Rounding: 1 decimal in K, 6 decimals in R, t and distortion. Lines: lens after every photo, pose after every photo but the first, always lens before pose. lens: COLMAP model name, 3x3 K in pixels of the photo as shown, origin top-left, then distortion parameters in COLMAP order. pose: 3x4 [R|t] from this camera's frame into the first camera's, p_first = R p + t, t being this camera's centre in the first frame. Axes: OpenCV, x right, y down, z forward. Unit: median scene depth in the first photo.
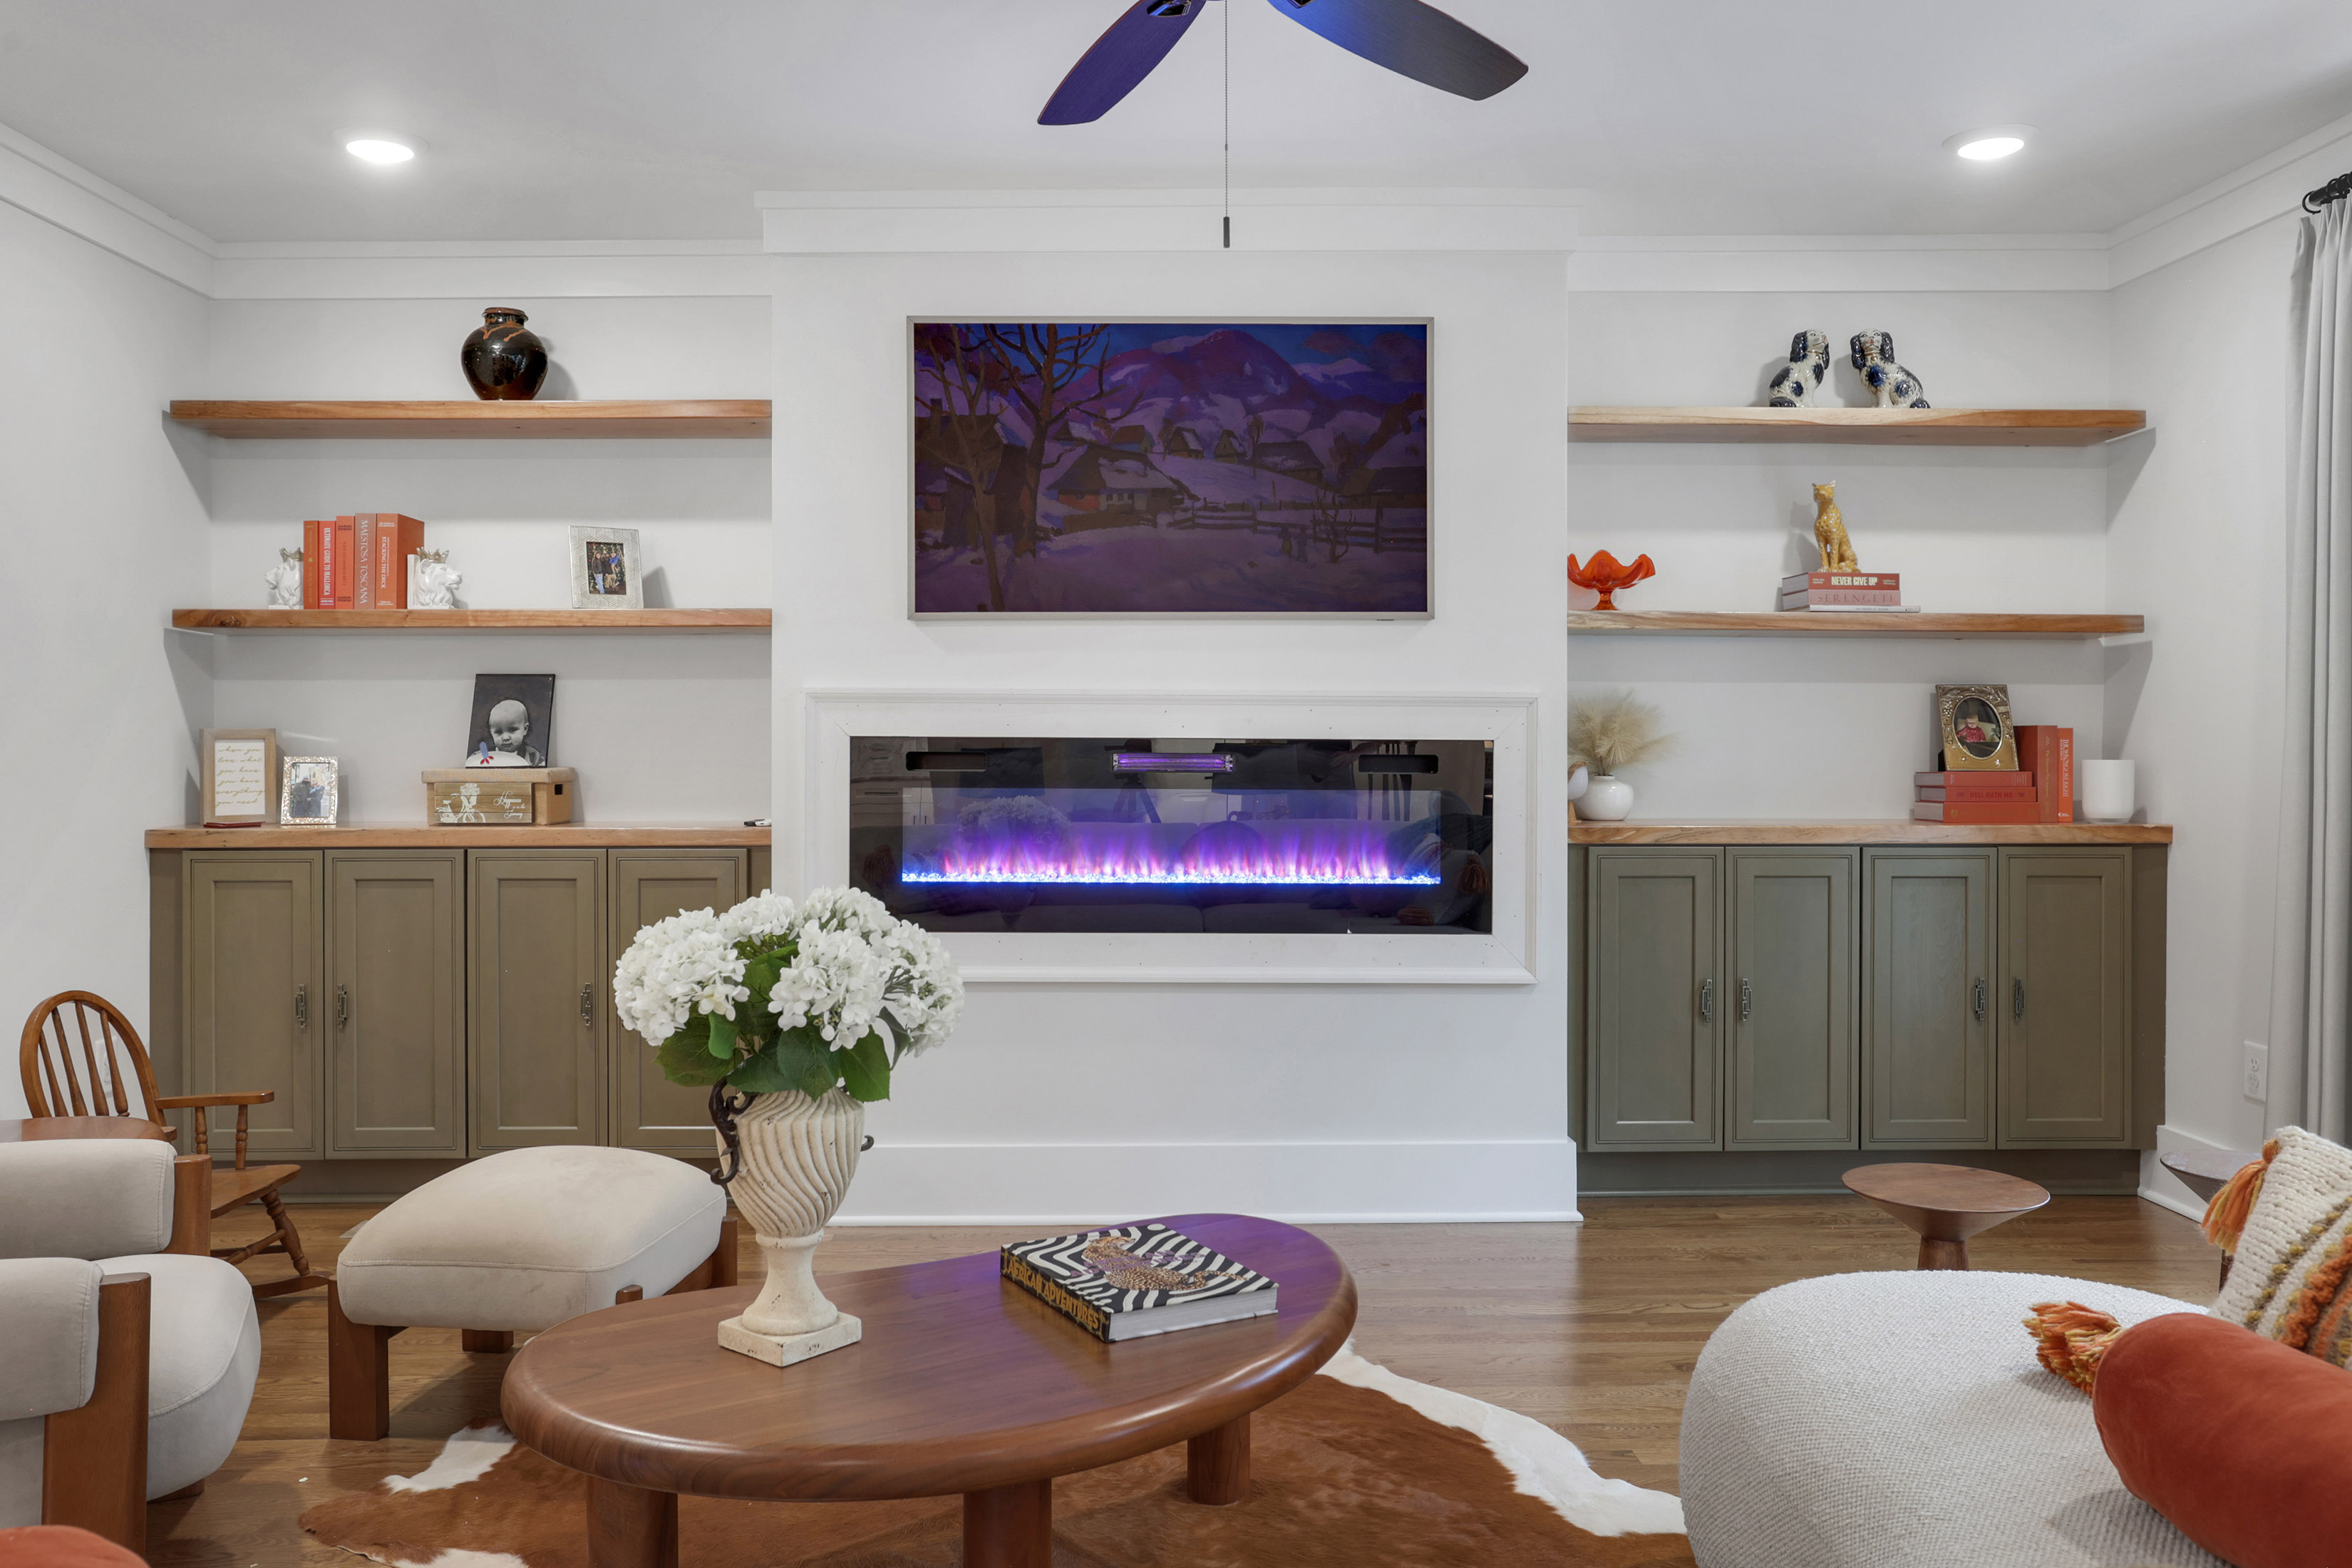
lens RADIAL K [[1779.2, 0, 1165.1], [0, 1779.2, 743.8], [0, 0, 1]] dist [-0.004896, -0.000192]
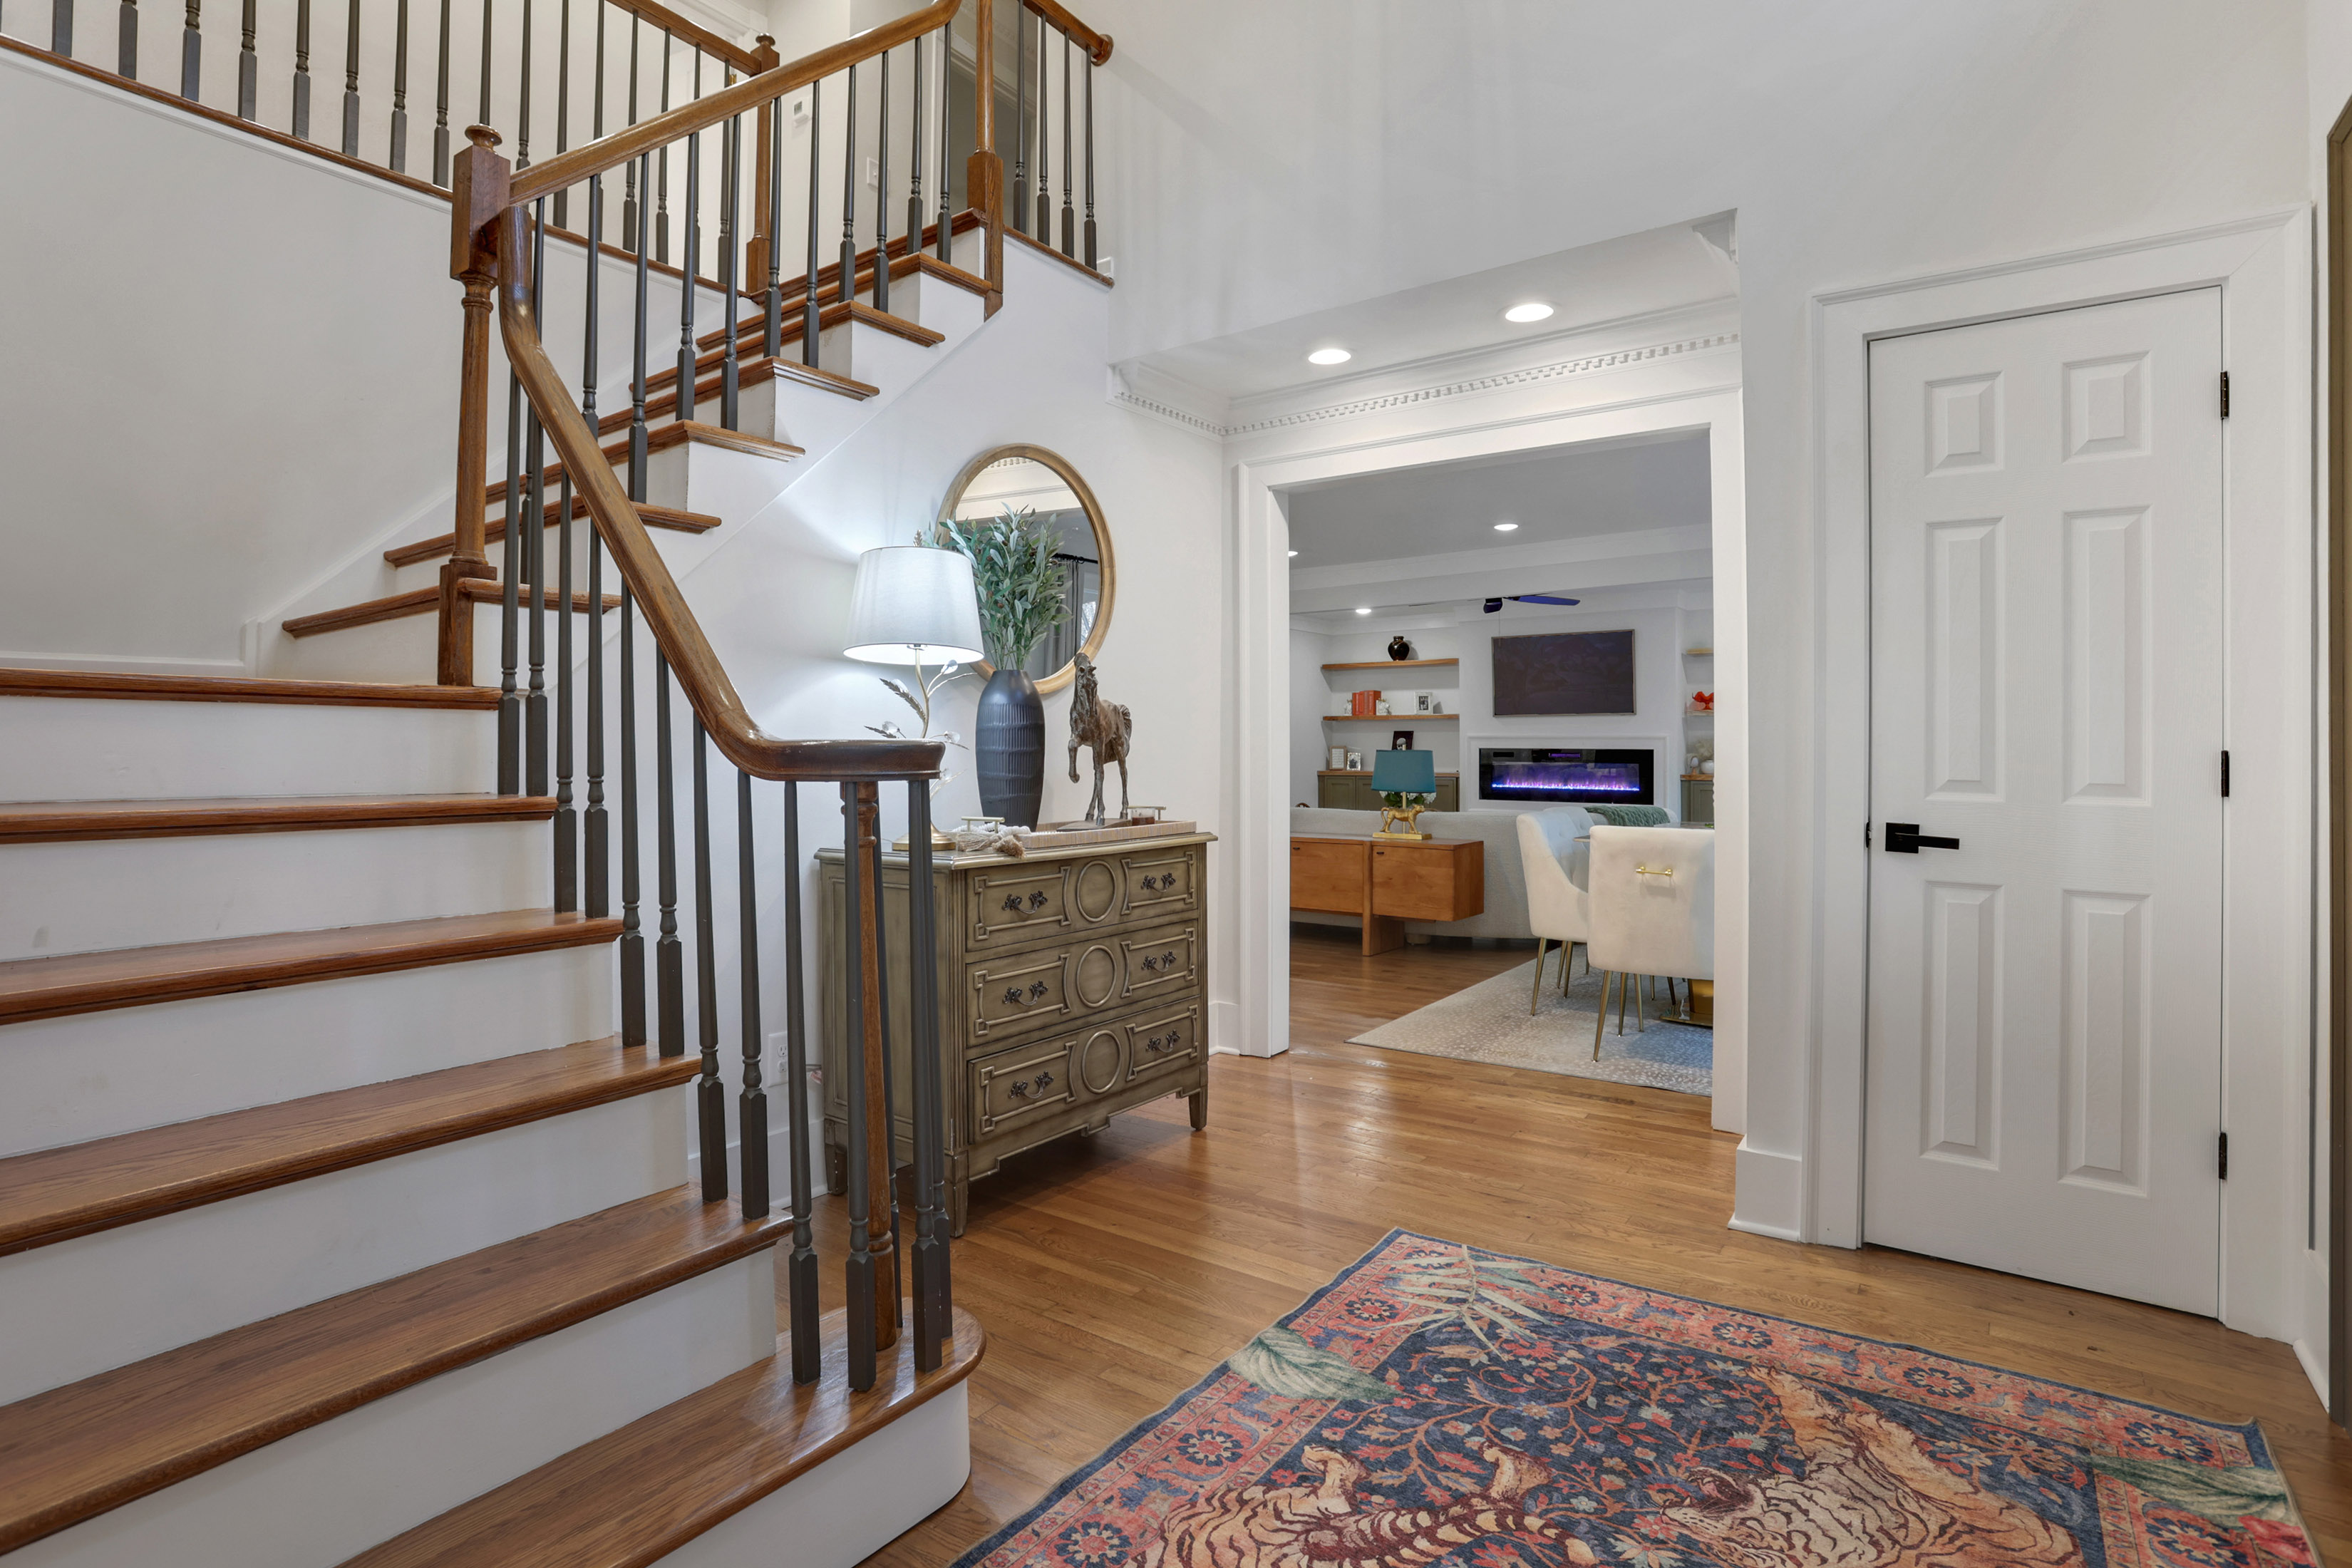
lens RADIAL K [[1182.8, 0, 1215.3], [0, 1182.8, 741.7], [0, 0, 1]] dist [0.003989, 0.000602]
pose [[0.818273, -0.002995, -0.574822, 0.777590], [0.003235, 0.999995, -0.000606, -0.017055], [0.574821, -0.001364, 0.818278, -1.326030]]
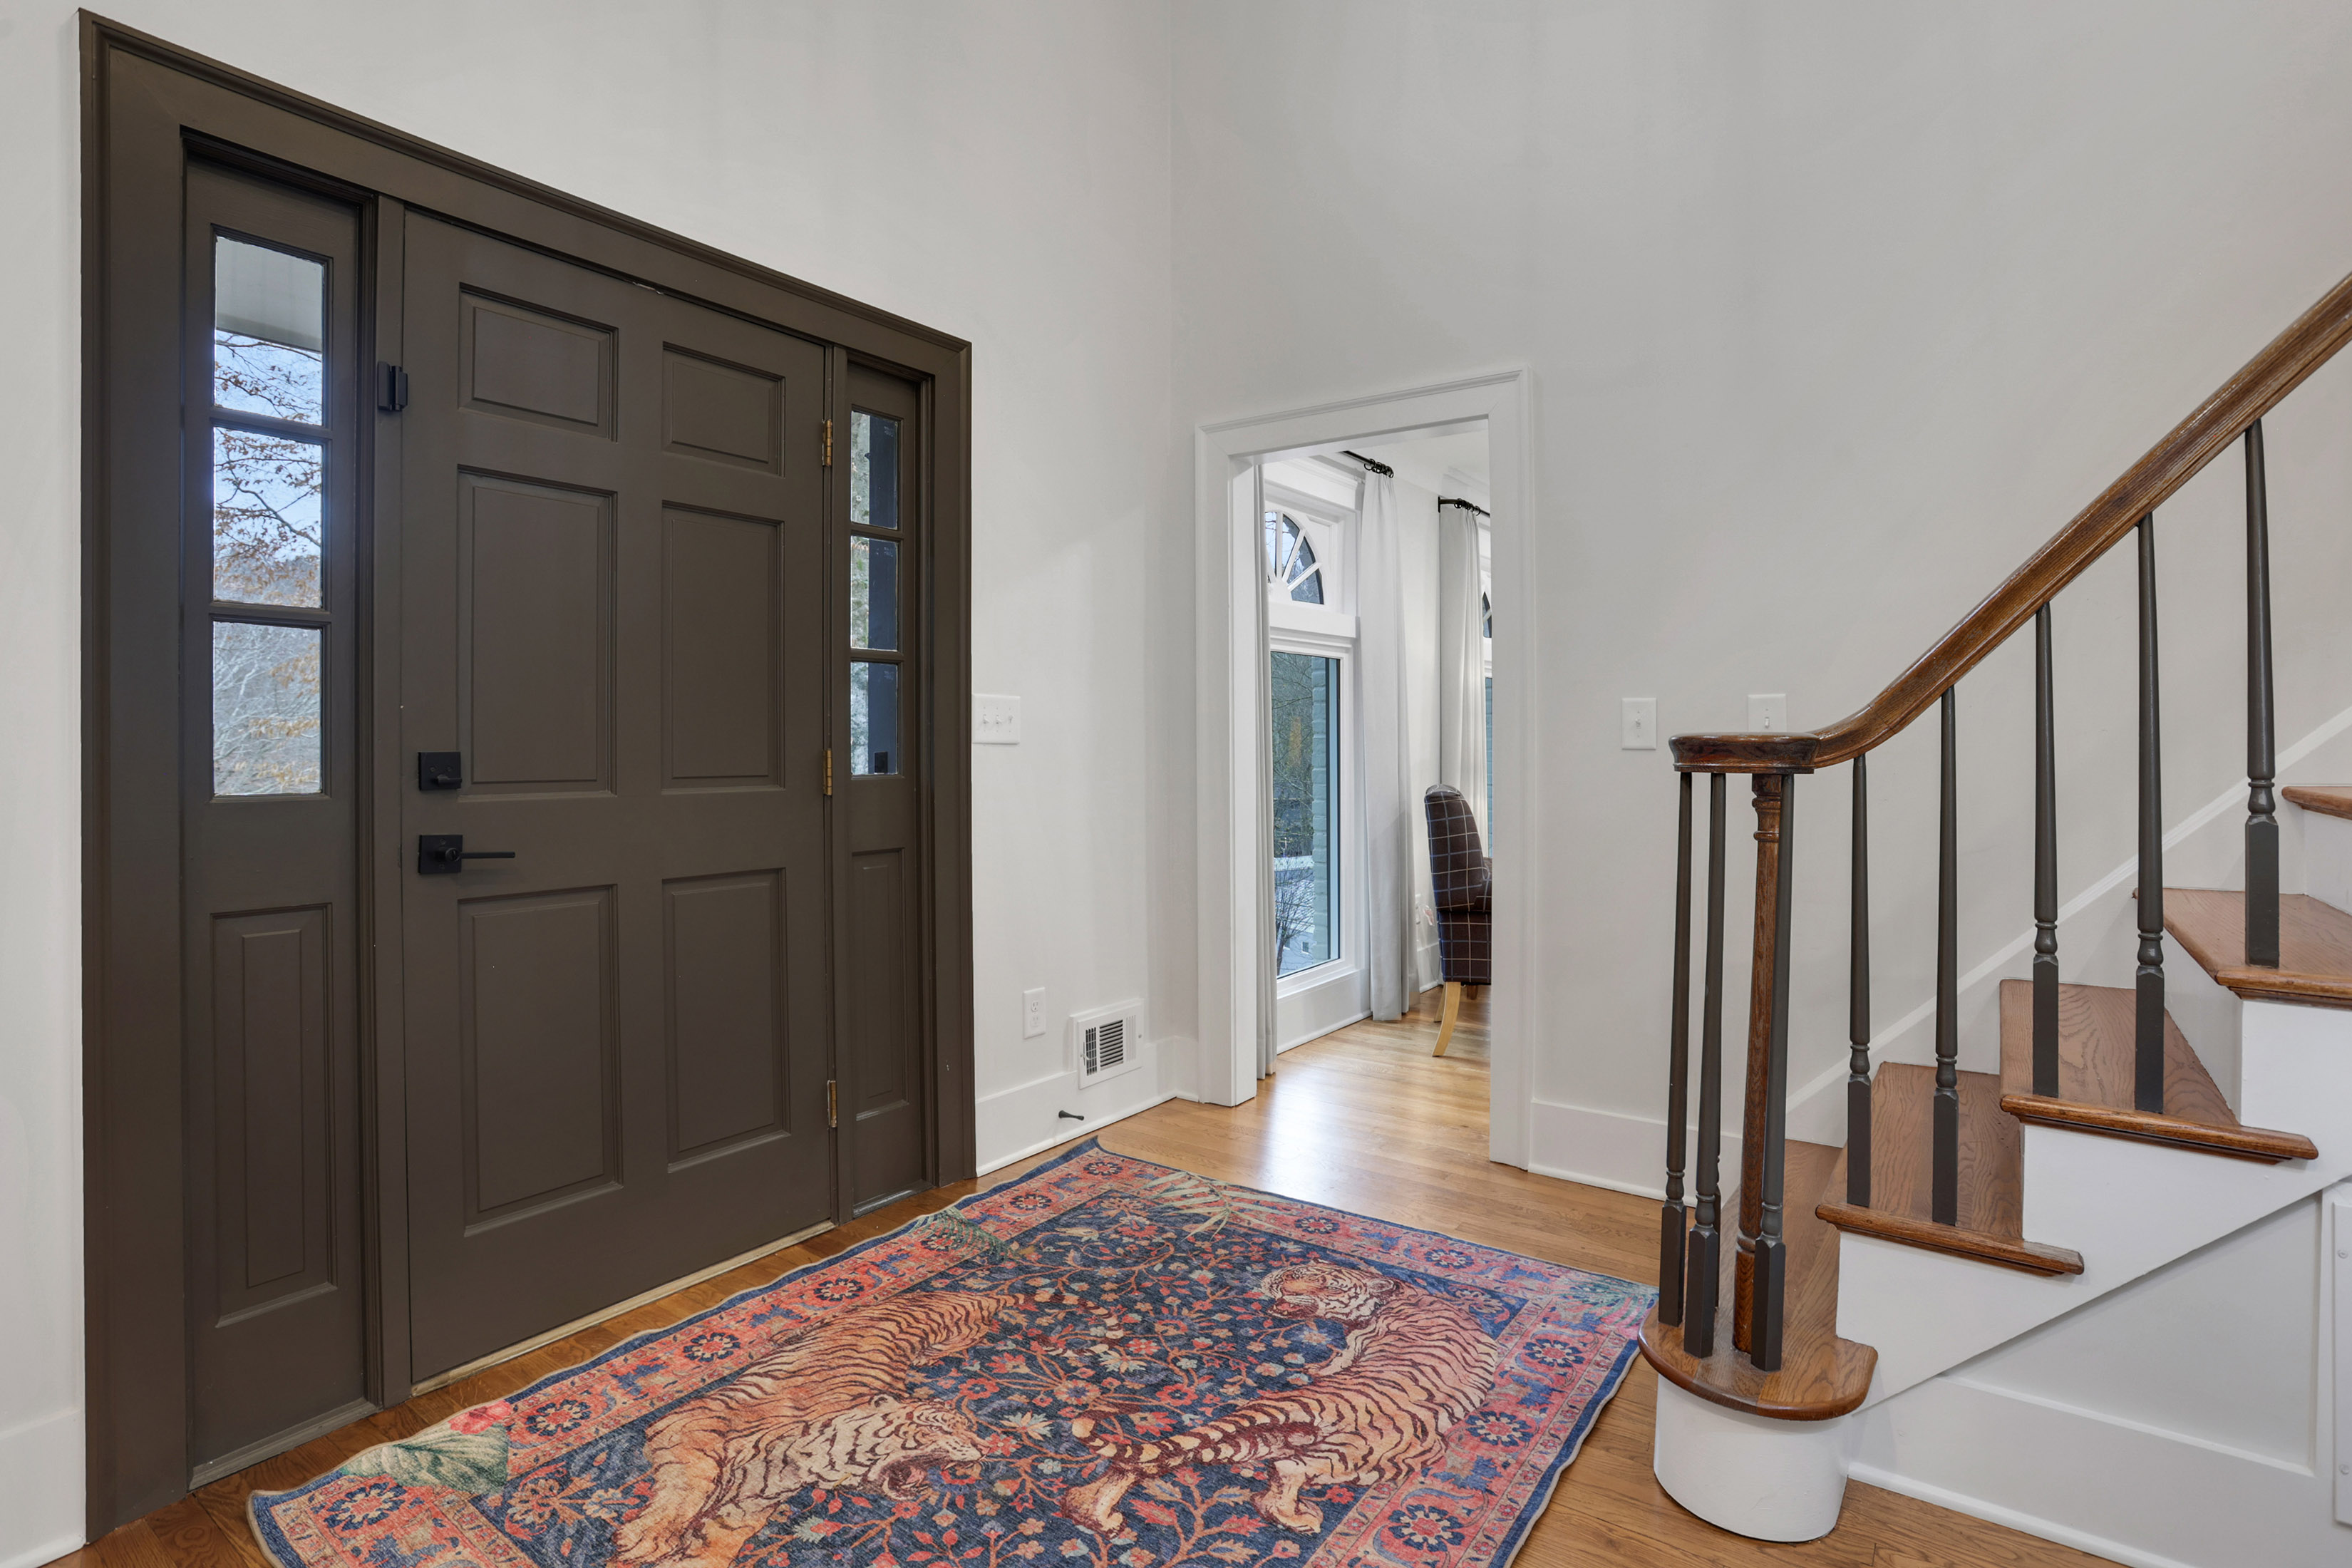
lens RADIAL K [[1182.8, 0, 1185.1], [0, 1182.8, 766.4], [0, 0, 1]] dist [0.003989, 0.000602]
pose [[-0.805638, -0.012334, 0.592280, -0.662234], [-0.006992, 0.999912, 0.011312, 0.002303], [-0.592367, 0.004972, -0.805653, 1.142671]]
